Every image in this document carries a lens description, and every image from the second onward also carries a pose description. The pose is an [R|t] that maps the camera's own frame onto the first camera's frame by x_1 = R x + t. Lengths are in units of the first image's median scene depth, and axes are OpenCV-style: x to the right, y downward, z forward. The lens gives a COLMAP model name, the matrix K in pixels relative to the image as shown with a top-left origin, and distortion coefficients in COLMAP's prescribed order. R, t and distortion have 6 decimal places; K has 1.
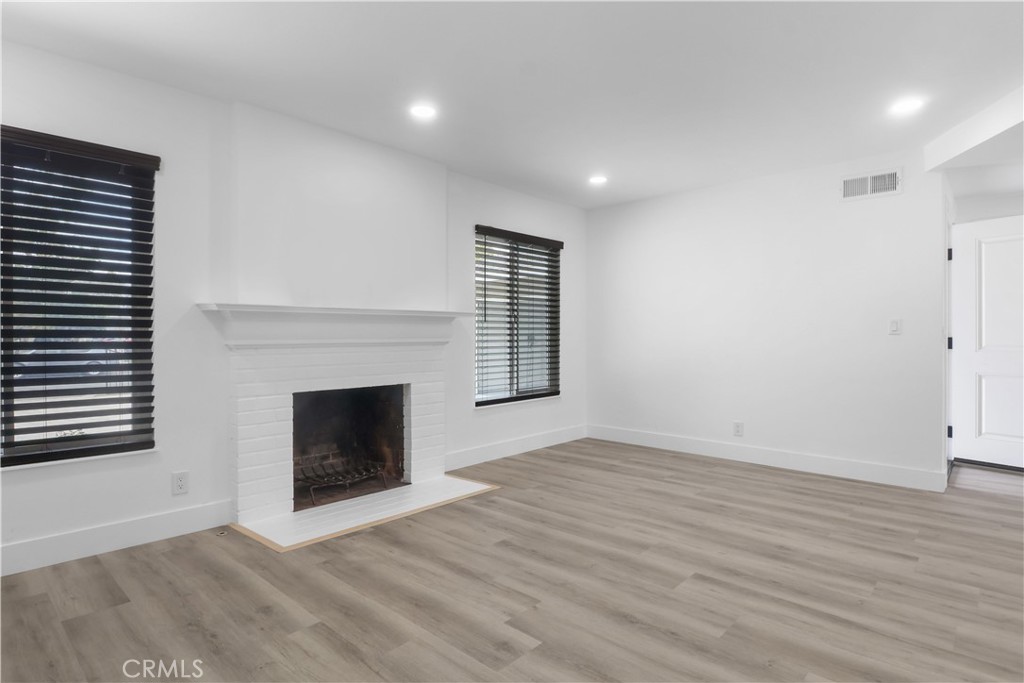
lens RADIAL K [[566.1, 0, 511.3], [0, 566.1, 339.3], [0, 0, 1]] dist [0.002288, -0.004591]
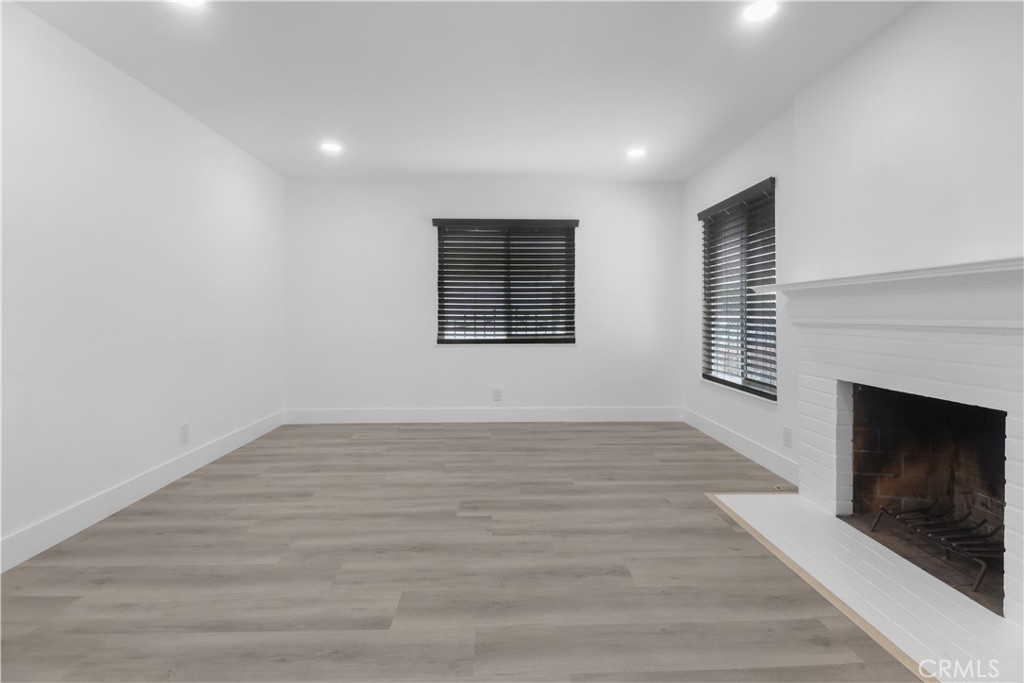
lens RADIAL K [[479.8, 0, 518.0], [0, 479.8, 314.8], [0, 0, 1]] dist [0.000532, -0.000760]
pose [[-0.712678, -0.000901, -0.701490, 0.665529], [-0.005225, 0.999978, 0.004025, -0.010111], [0.701472, 0.006534, -0.712668, 1.605602]]
